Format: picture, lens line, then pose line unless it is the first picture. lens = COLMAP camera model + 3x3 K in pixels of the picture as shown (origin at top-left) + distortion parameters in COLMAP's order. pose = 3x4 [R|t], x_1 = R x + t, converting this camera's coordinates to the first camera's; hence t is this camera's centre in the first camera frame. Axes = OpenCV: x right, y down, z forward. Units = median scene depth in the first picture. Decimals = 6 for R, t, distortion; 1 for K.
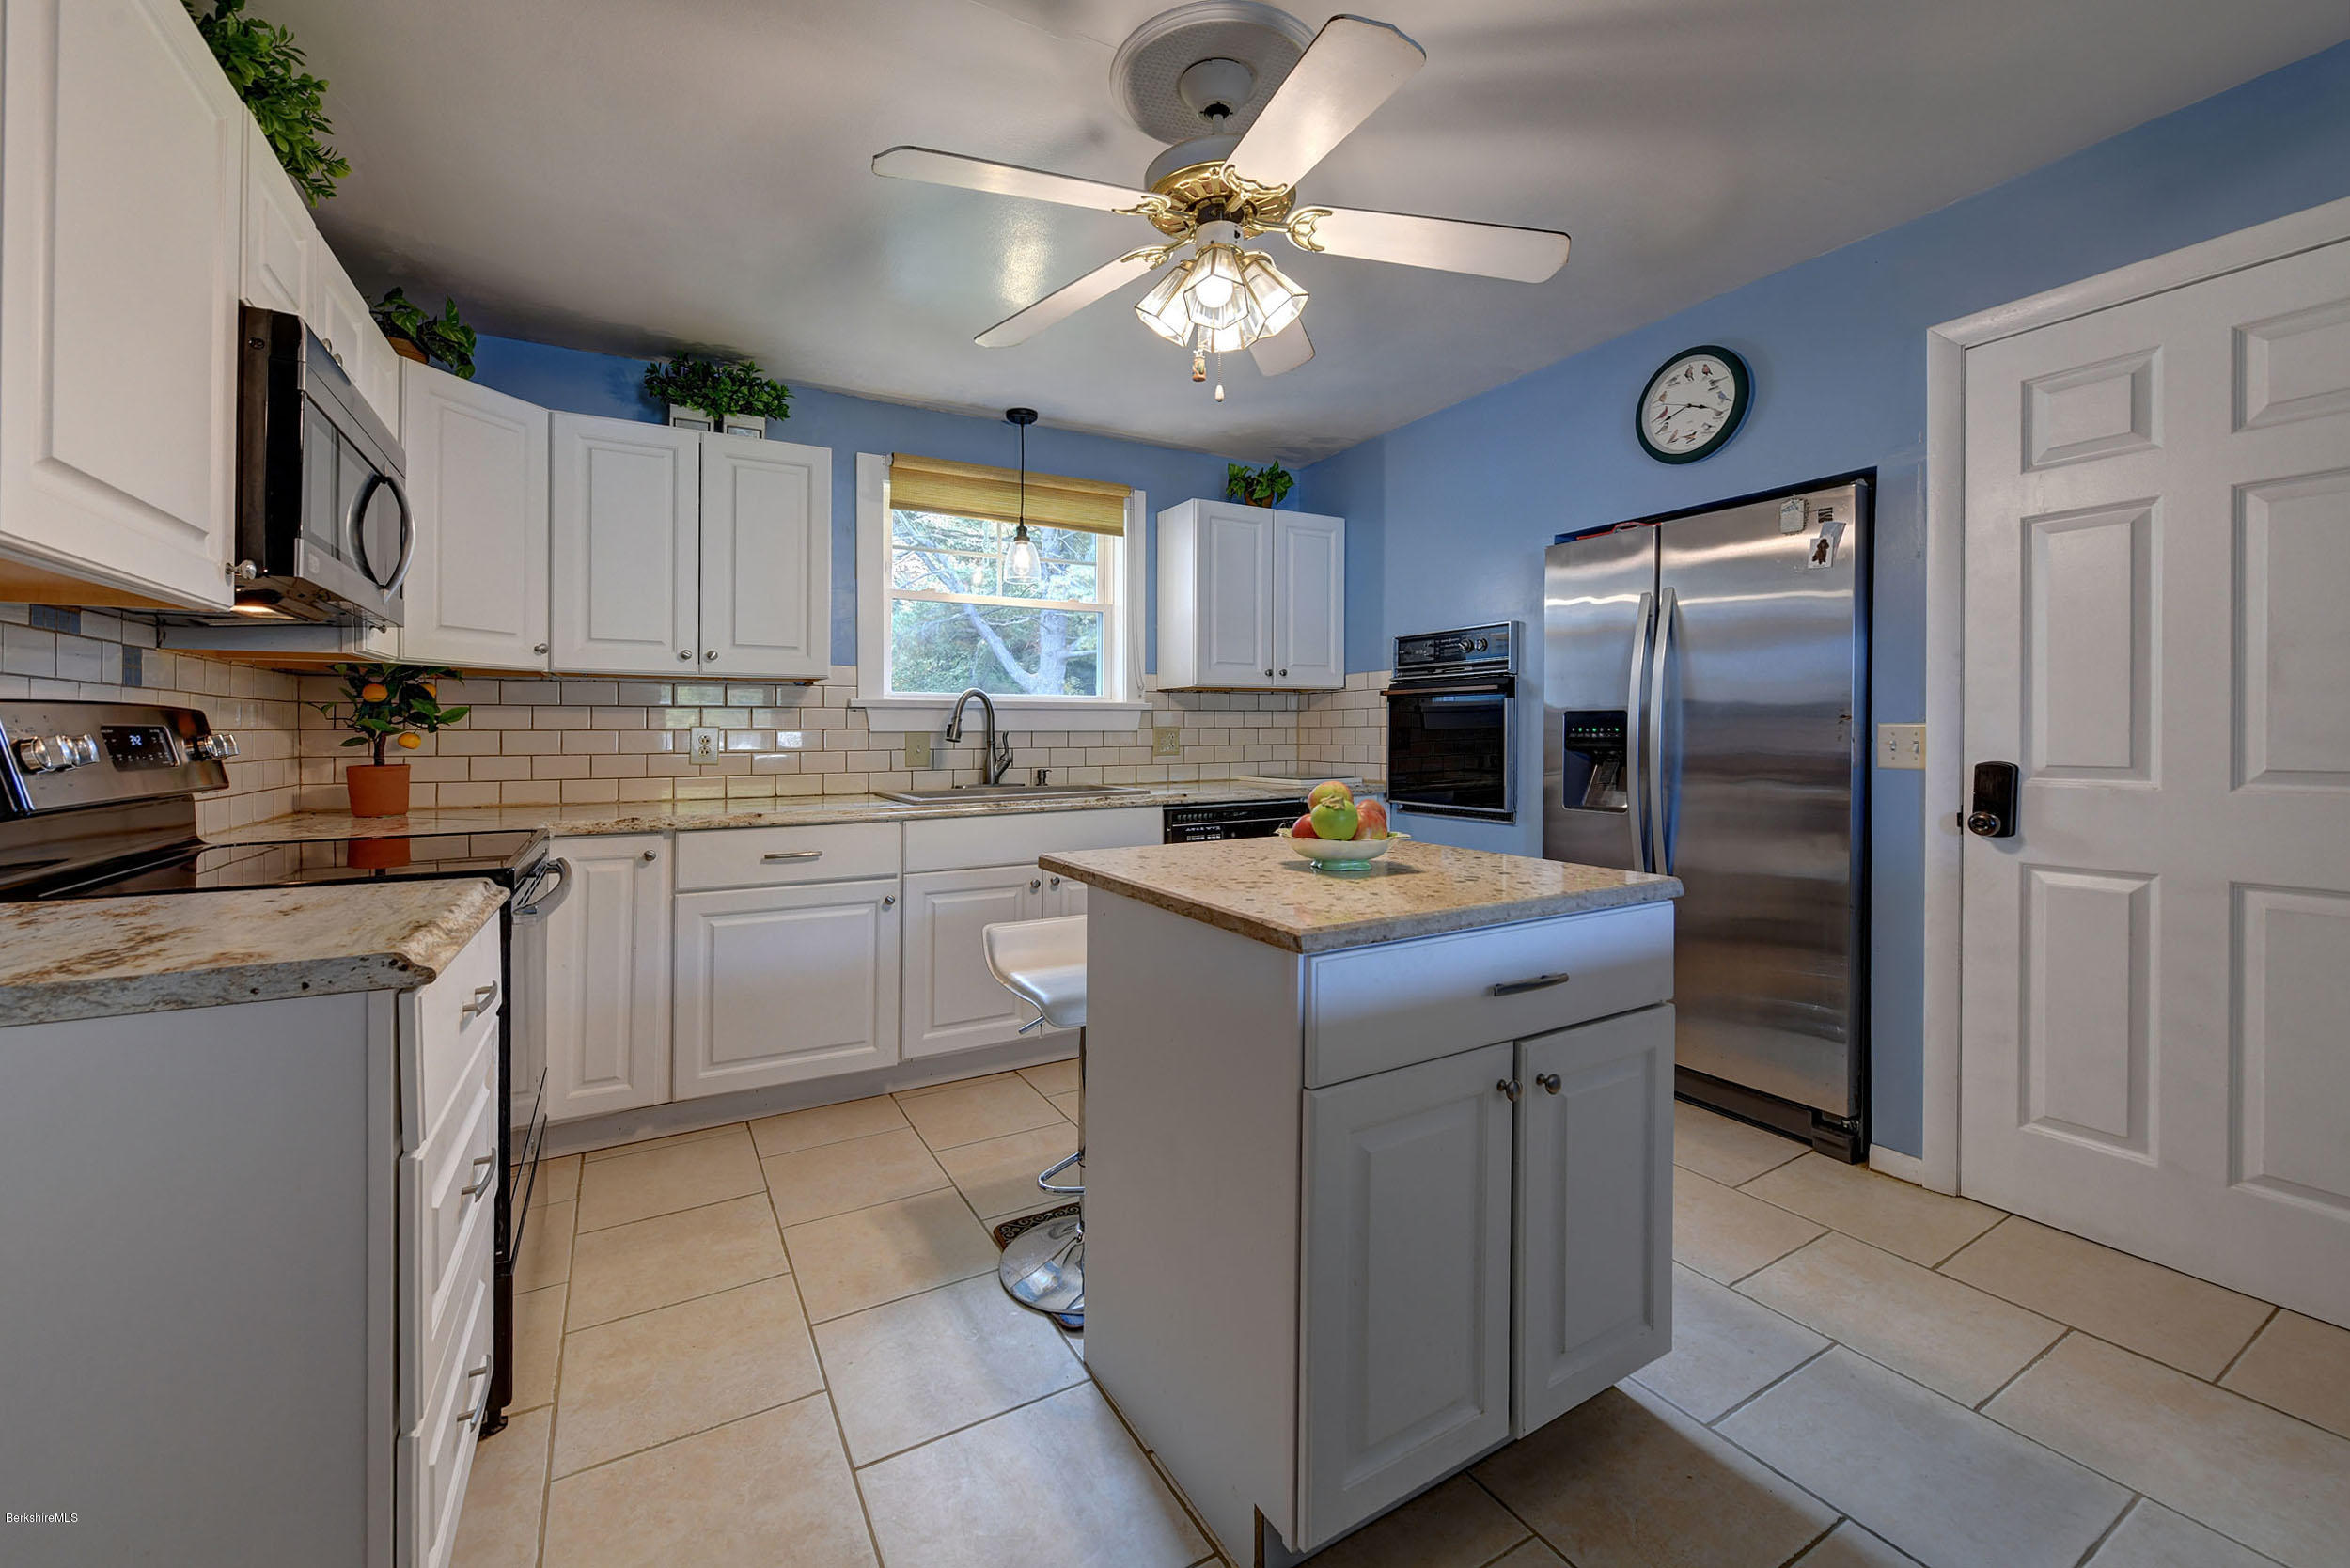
lens RADIAL K [[941.2, 0, 1168.2], [0, 941.2, 740.9], [0, 0, 1]] dist [0.006996, -0.000284]
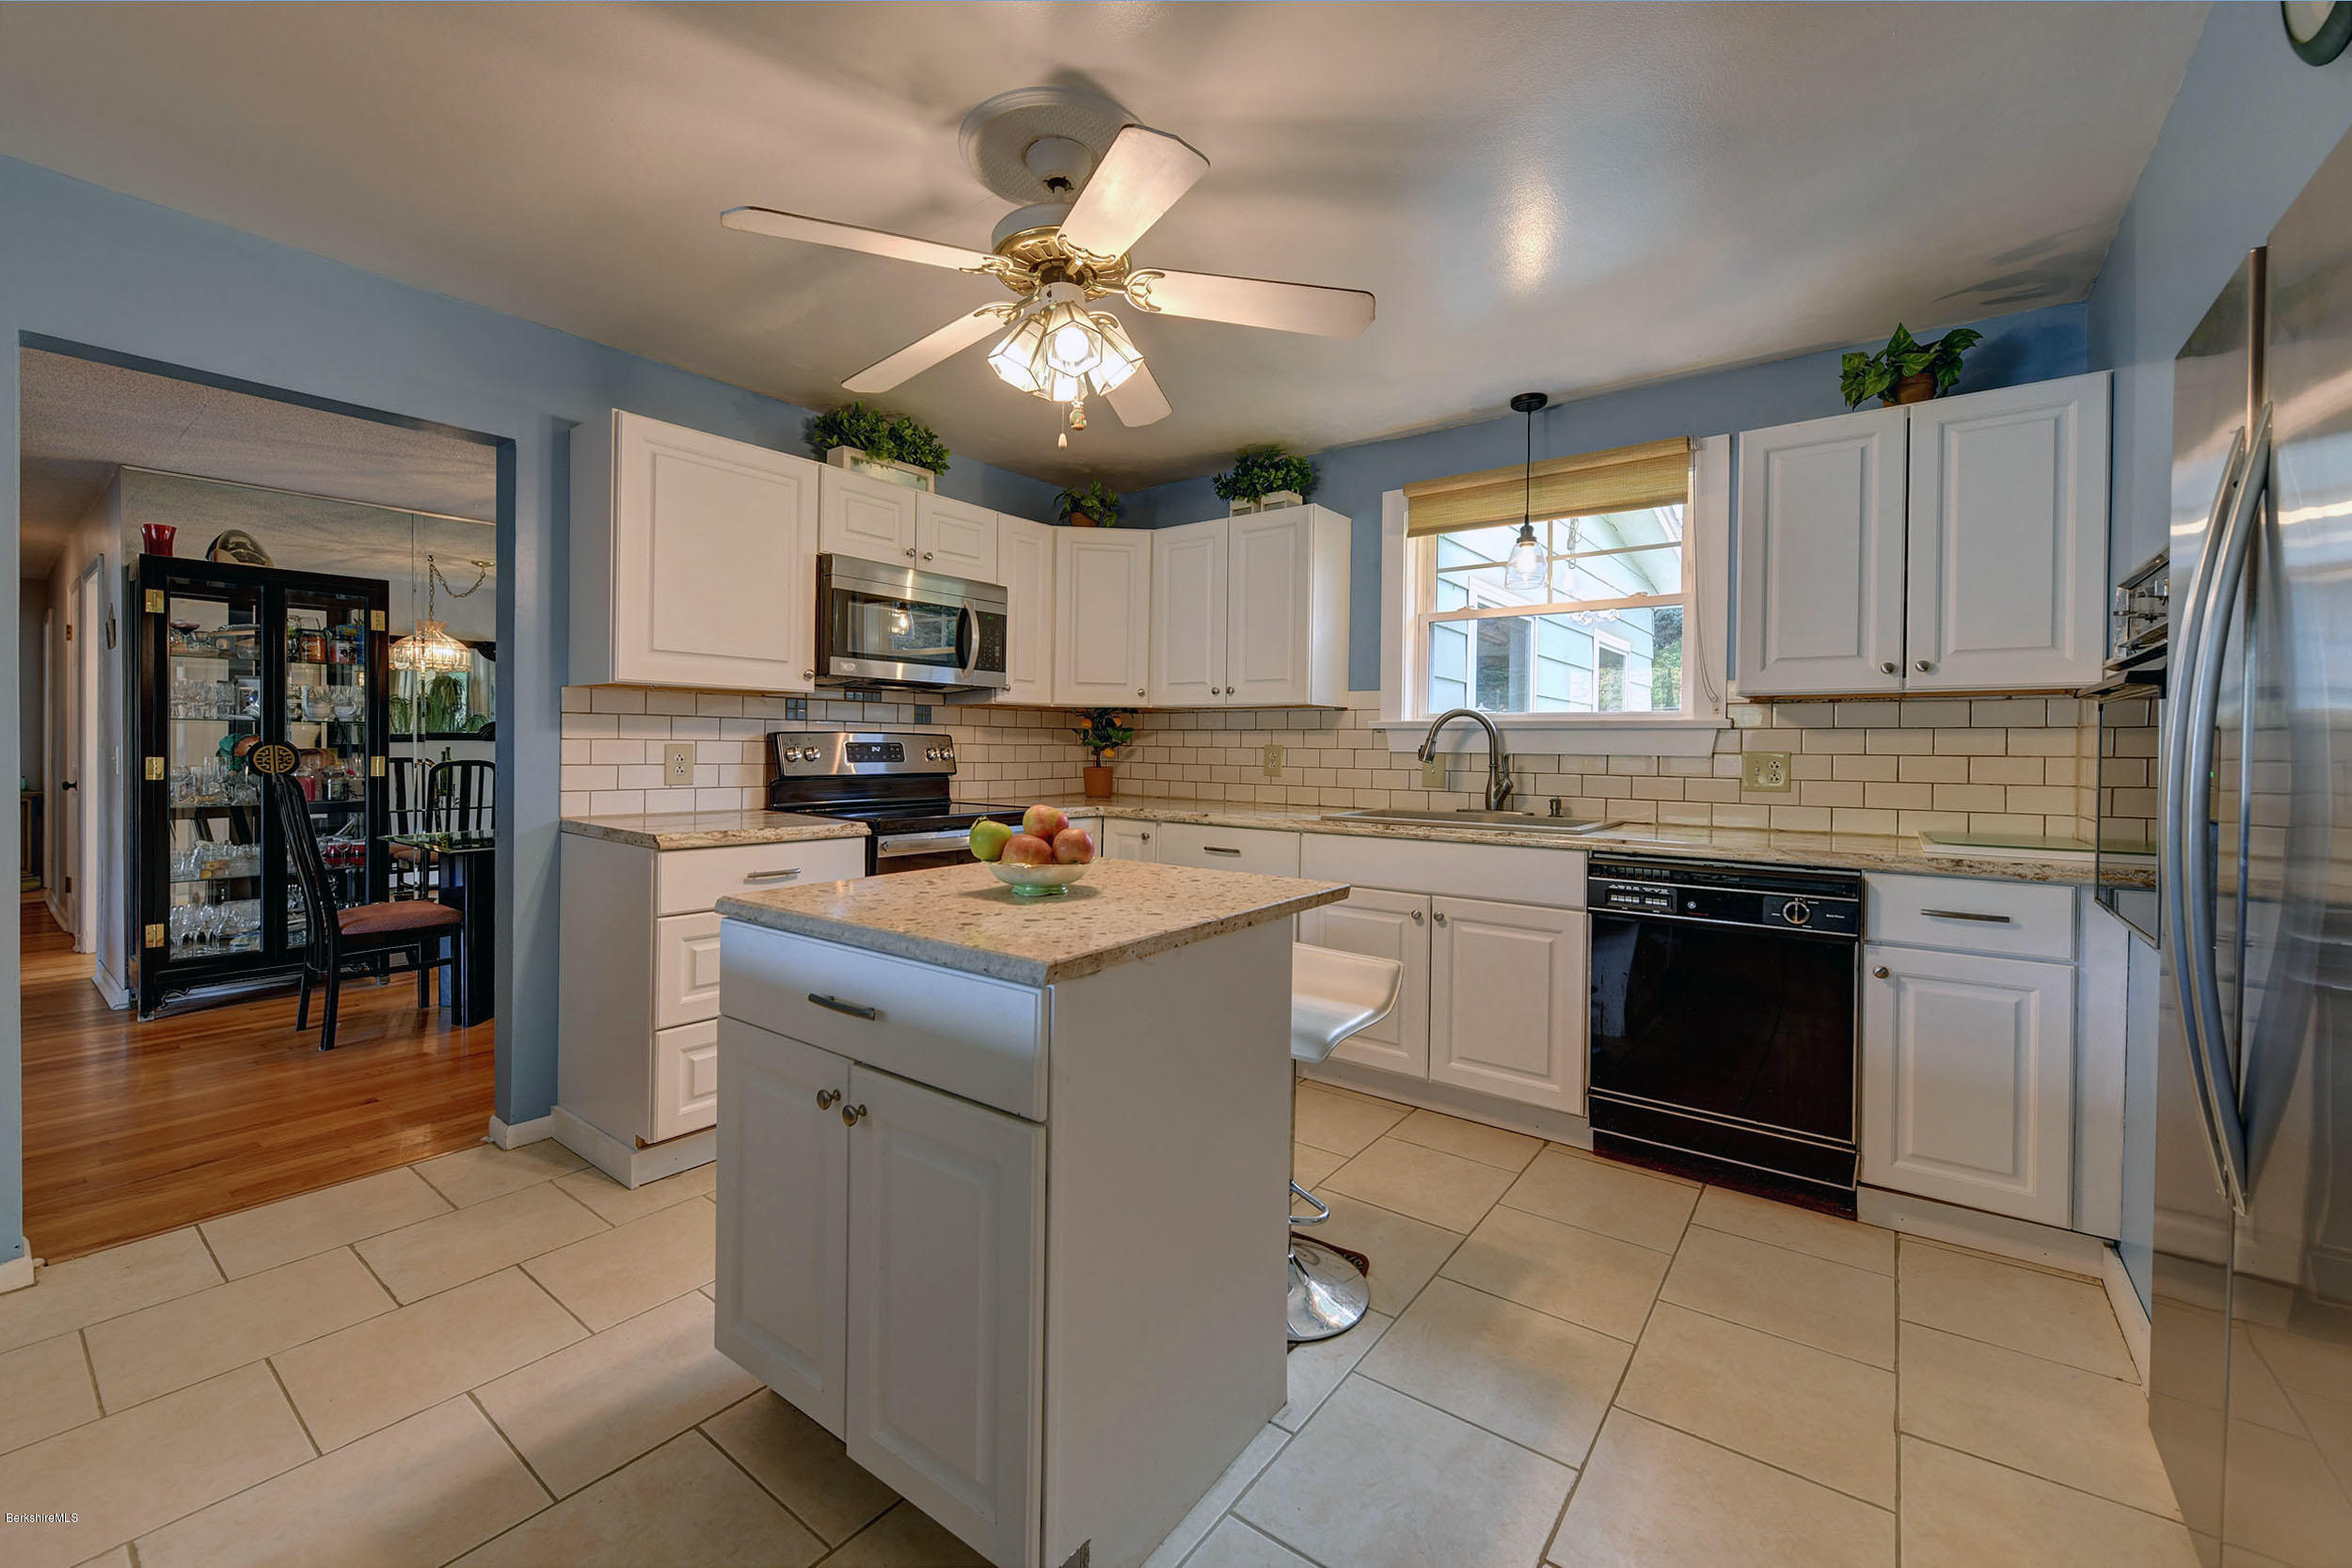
lens RADIAL K [[941.9, 0, 1179.6], [0, 941.9, 747.4], [0, 0, 1]] dist [0.006996, -0.000284]
pose [[0.399995, 0.011041, -0.916451, 0.537830], [-0.022347, 0.999748, 0.002291, -0.011258], [0.916245, 0.019563, 0.400140, 0.341075]]
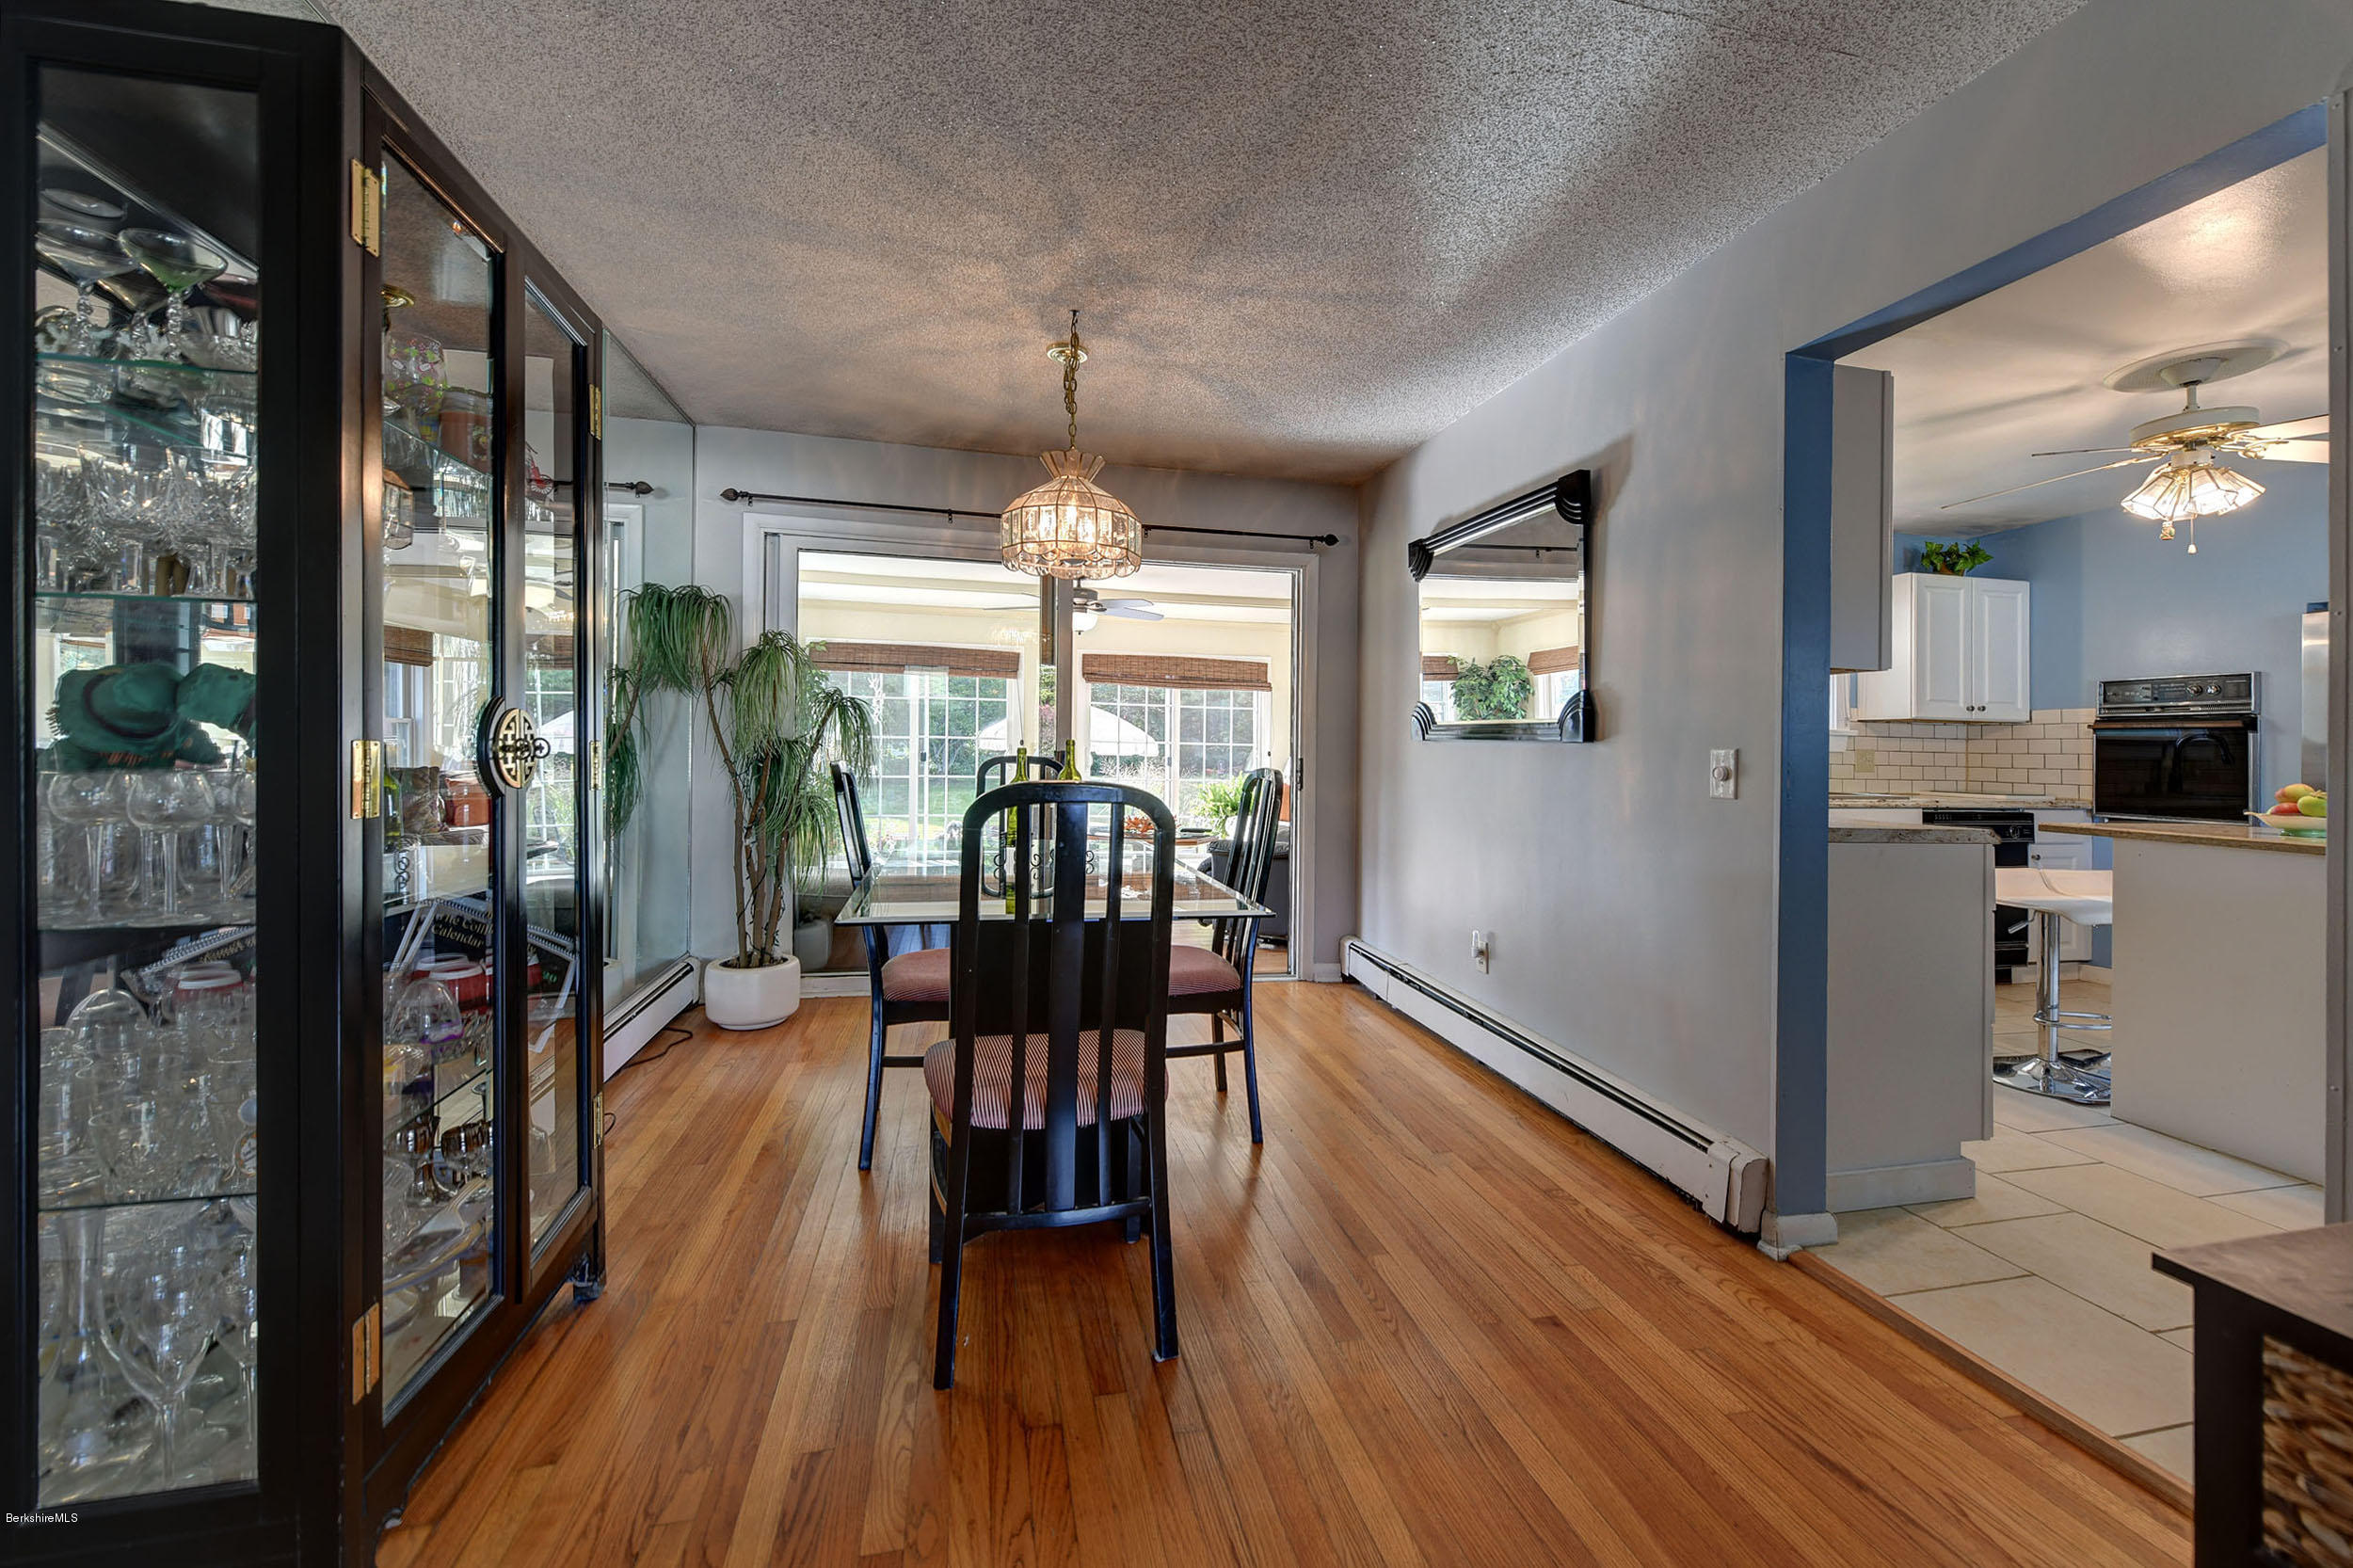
lens RADIAL K [[942.4, 0, 1189.2], [0, 942.4, 719.2], [0, 0, 1]] dist [0.006996, -0.000284]
pose [[0.957385, 0.016279, -0.288357, -0.563865], [-0.029094, 0.998767, -0.040213, 0.024389], [0.287347, 0.046888, 0.956678, -0.538823]]
